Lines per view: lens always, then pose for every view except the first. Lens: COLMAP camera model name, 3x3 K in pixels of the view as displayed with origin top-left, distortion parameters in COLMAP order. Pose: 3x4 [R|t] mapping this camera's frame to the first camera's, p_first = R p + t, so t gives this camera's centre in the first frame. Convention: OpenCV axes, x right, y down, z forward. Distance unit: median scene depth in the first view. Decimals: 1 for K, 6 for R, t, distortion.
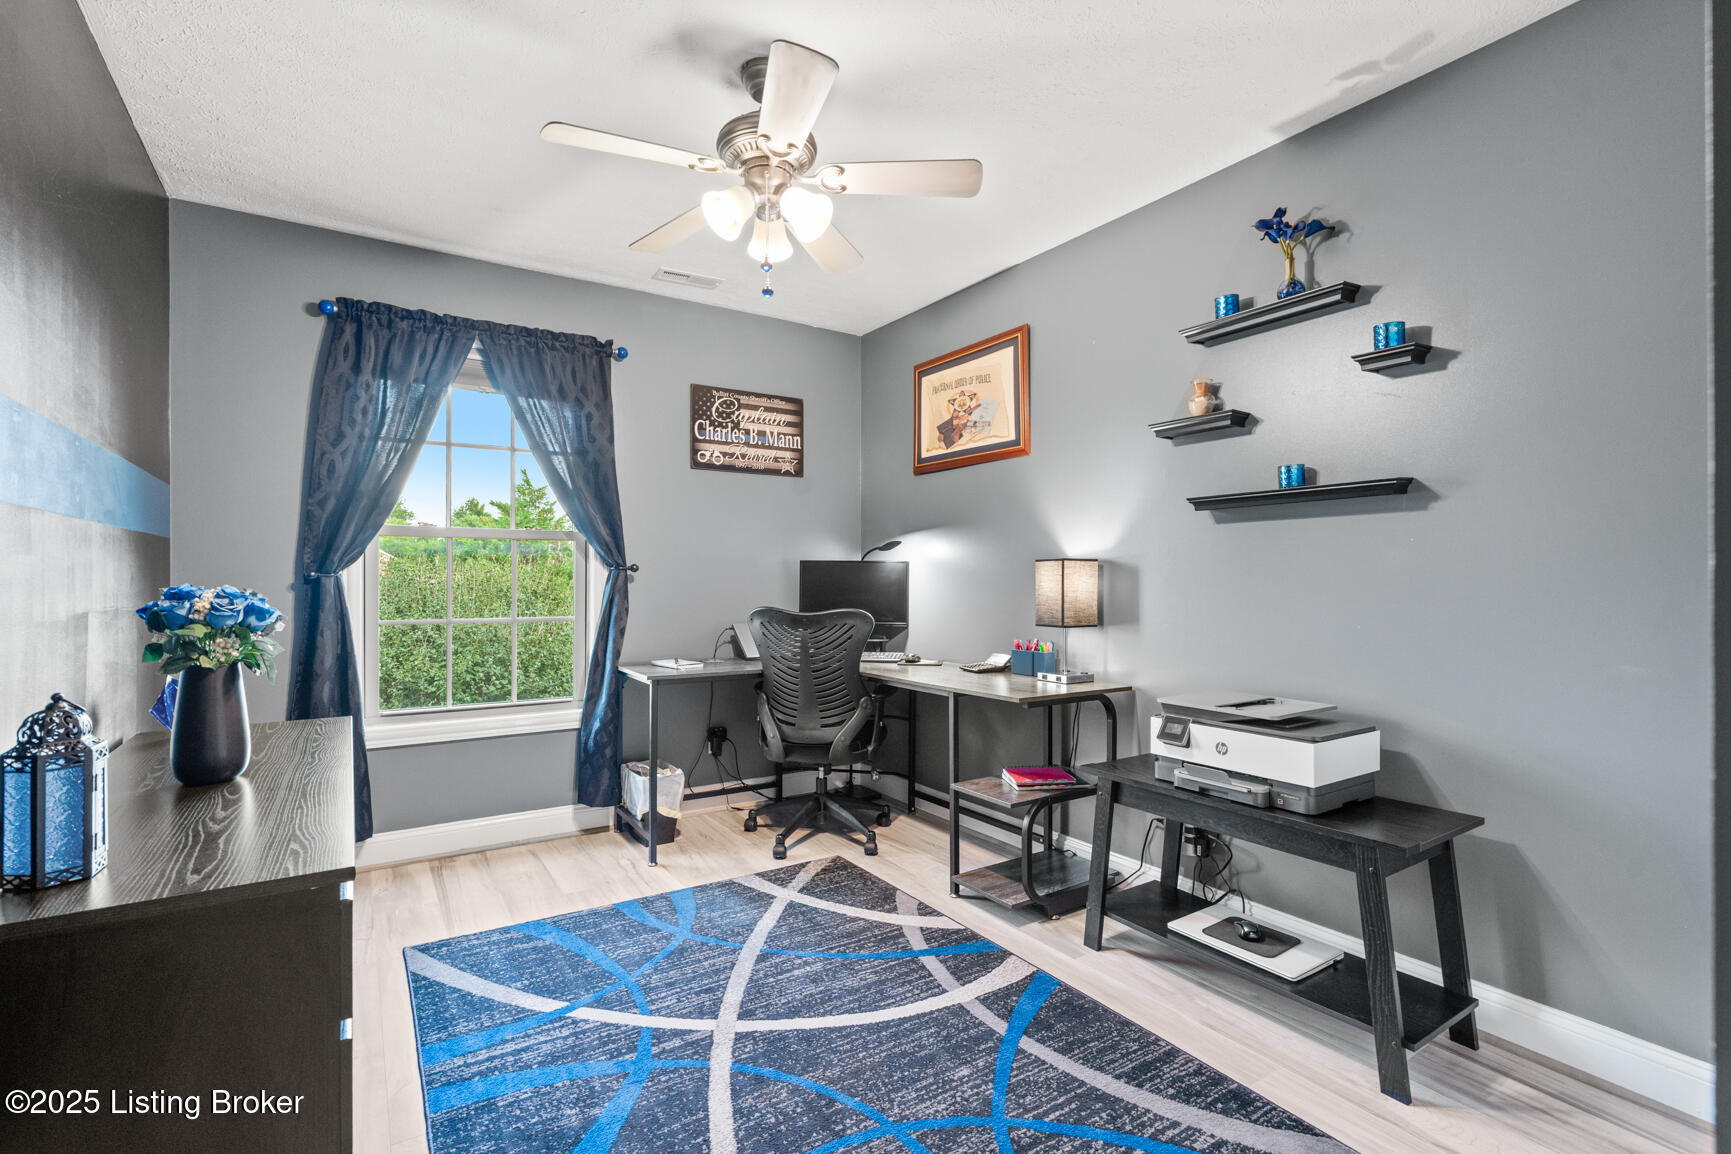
lens RADIAL K [[791.2, 0, 862.7], [0, 791.2, 576.6], [0, 0, 1]] dist [-0.005568, 0.001575]
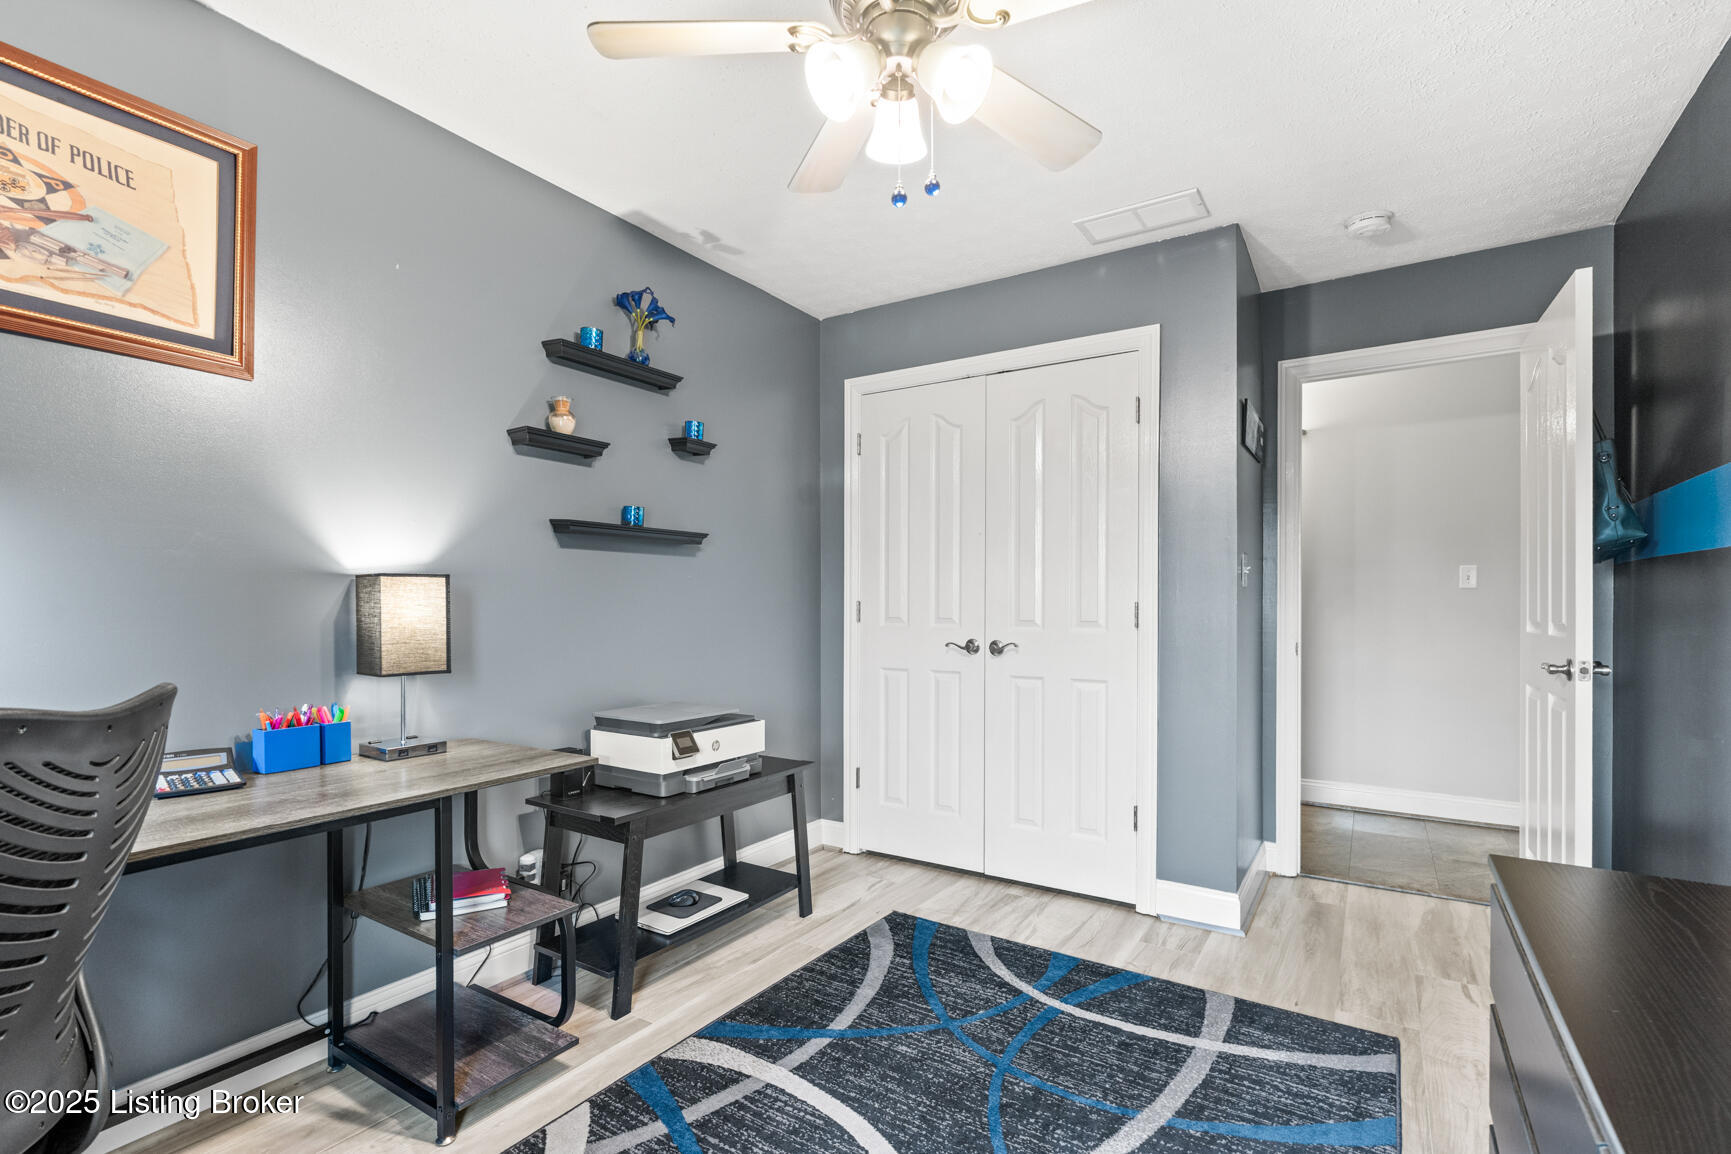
lens RADIAL K [[791.2, 0, 868.0], [0, 791.2, 605.4], [0, 0, 1]] dist [-0.005568, 0.001575]
pose [[-0.407317, -0.003748, 0.913279, -0.702753], [-0.007252, 0.999973, 0.000869, 0.001636], [-0.913258, -0.006269, -0.407333, 1.219582]]
